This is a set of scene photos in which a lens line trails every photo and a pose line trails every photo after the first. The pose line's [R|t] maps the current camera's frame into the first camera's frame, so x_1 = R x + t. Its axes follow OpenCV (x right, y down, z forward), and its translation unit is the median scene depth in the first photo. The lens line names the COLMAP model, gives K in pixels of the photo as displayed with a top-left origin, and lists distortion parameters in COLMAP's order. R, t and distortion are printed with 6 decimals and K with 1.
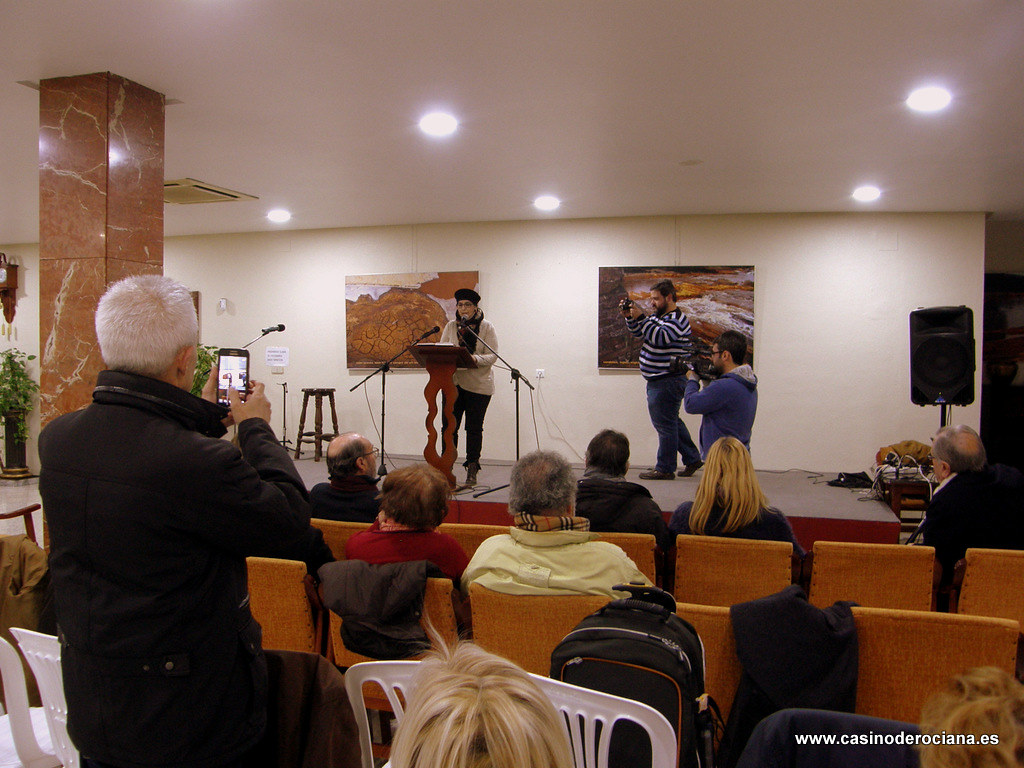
lens RADIAL K [[868.8, 0, 516.8], [0, 868.8, 390.6], [0, 0, 1]] dist [-0.155430, 0.117750]
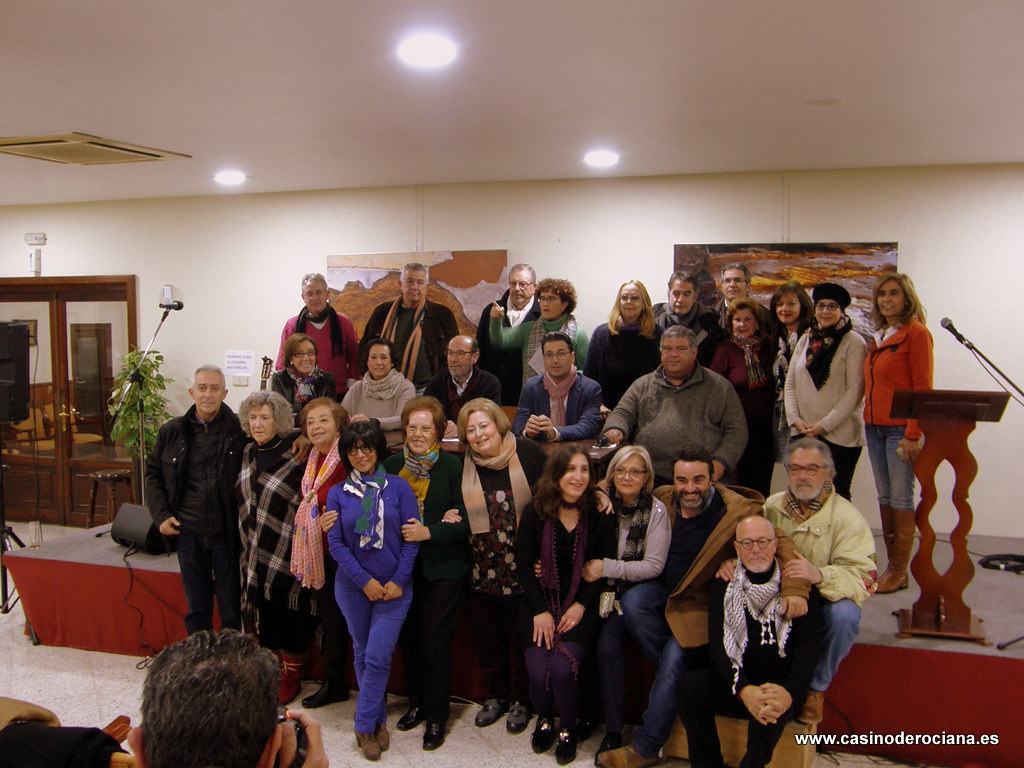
lens RADIAL K [[993.3, 0, 517.5], [0, 993.3, 385.3], [0, 0, 1]] dist [-0.072527, 0.000000]
pose [[0.998846, -0.002853, -0.047946, 0.004642], [0.004563, 0.999356, 0.035594, -0.057408], [0.047814, -0.035772, 0.998216, 0.175138]]
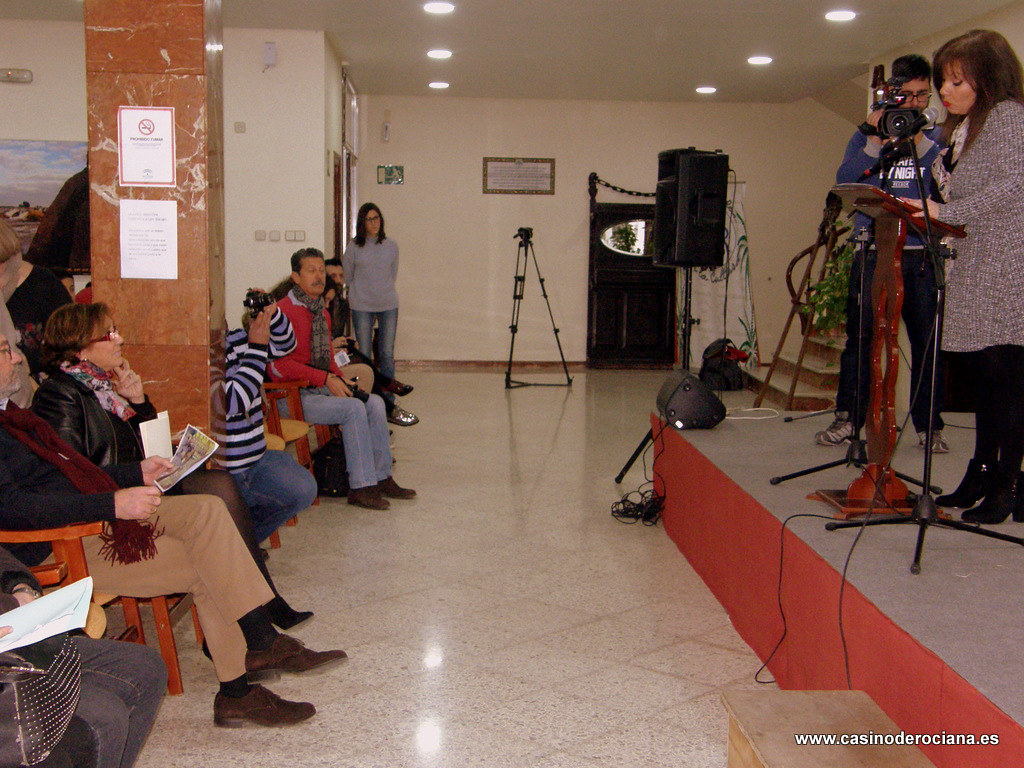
lens RADIAL K [[1422.5, 0, 522.7], [0, 1422.5, 387.5], [0, 0, 1]] dist [0.088031, 0.000000]
pose [[0.329979, 0.098366, -0.938849, 0.444648], [-0.047117, 0.995033, 0.087692, -0.003595], [0.942812, 0.015299, 0.332975, 0.473152]]
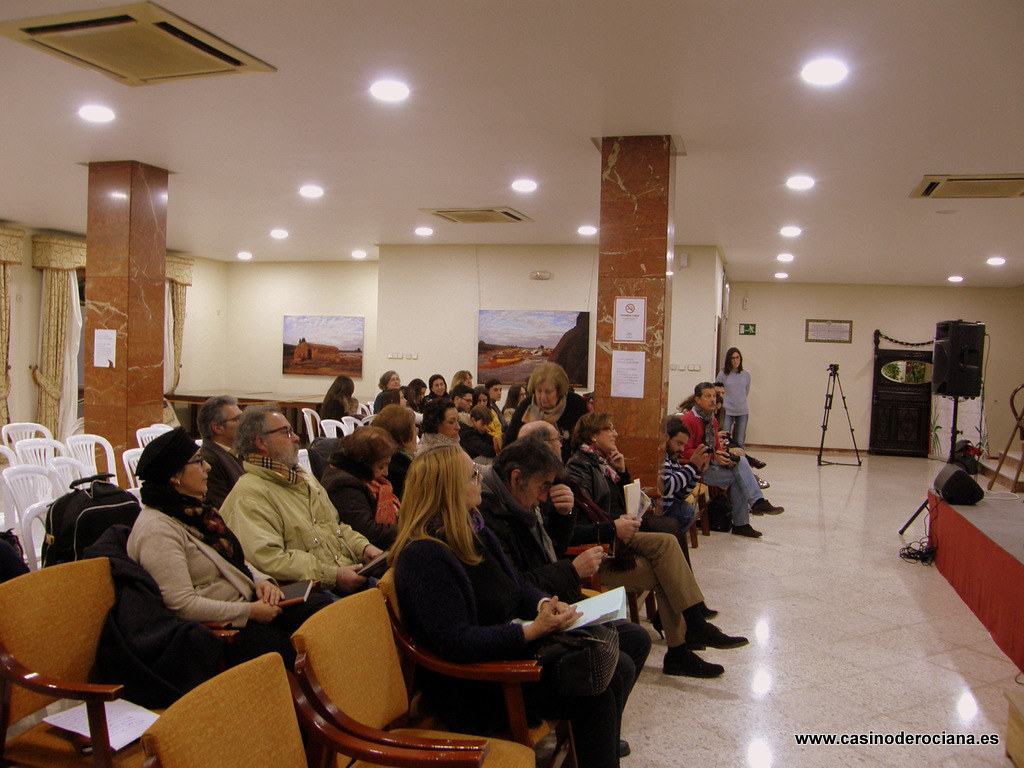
lens RADIAL K [[868.8, 0, 523.6], [0, 868.8, 392.6], [0, 0, 1]] dist [-0.155430, 0.117750]
pose [[0.007001, 0.038731, -0.999225, 0.434599], [-0.070738, 0.996765, 0.038140, -0.011075], [0.997470, 0.070416, 0.009718, 0.443135]]
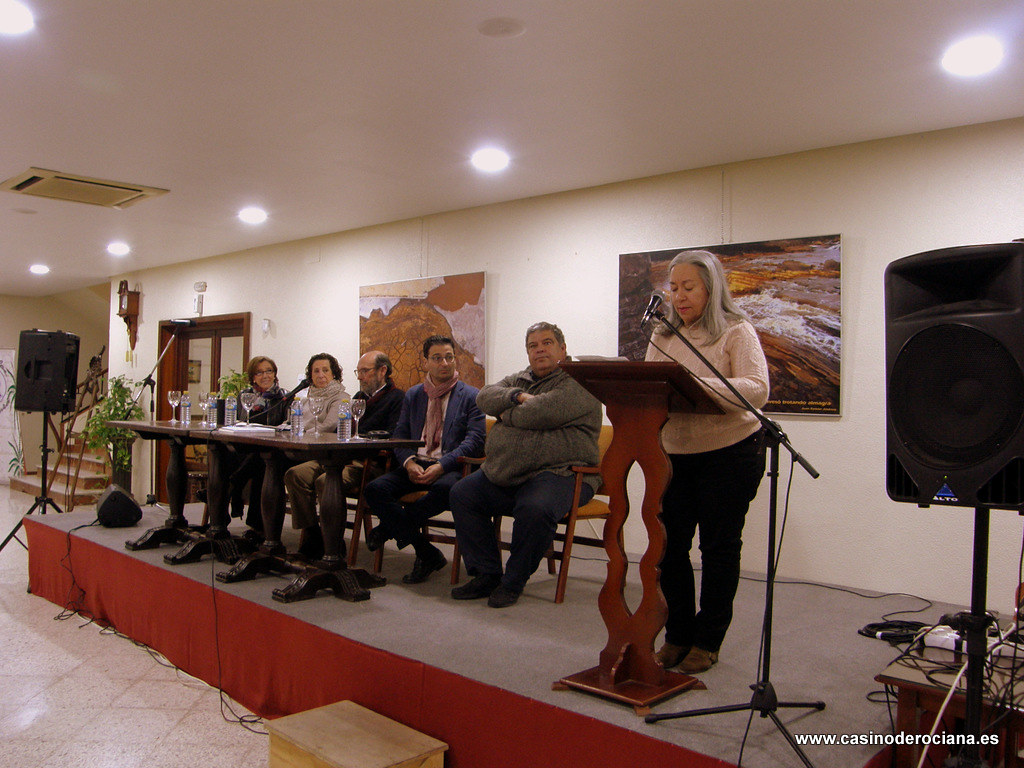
lens RADIAL K [[869.0, 0, 515.5], [0, 869.0, 395.5], [0, 0, 1]] dist [-0.154946, 0.115330]
pose [[0.895821, 0.014553, -0.444177, 0.327794], [-0.033012, 0.998882, -0.033850, -0.009274], [0.443188, 0.044987, 0.895299, 0.380119]]
